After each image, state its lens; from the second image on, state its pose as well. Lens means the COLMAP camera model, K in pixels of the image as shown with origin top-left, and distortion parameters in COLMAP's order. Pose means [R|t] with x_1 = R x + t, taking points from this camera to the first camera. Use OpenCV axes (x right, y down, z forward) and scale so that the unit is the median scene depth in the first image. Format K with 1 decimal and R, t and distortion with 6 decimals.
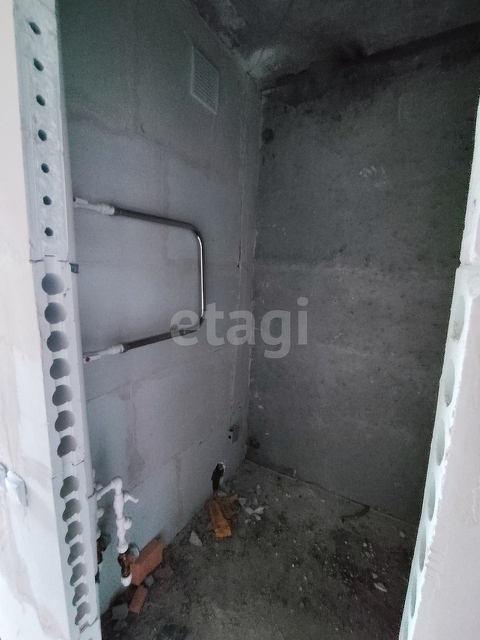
lens RADIAL K [[295.5, 0, 240.0], [0, 295.5, 320.0], [0, 0, 1]] dist [-0.002191, 0.000839]
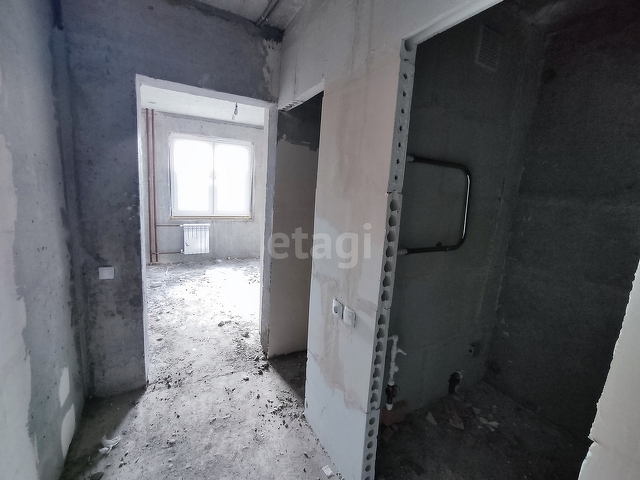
lens RADIAL K [[295.5, 0, 310.1], [0, 295.5, 240.7], [0, 0, 1]] dist [-0.002191, 0.000839]
pose [[0.858376, 0.110215, -0.501042, -0.048220], [-0.124115, 0.992252, 0.005635, 0.058965], [0.497781, 0.057350, 0.865405, -0.333633]]
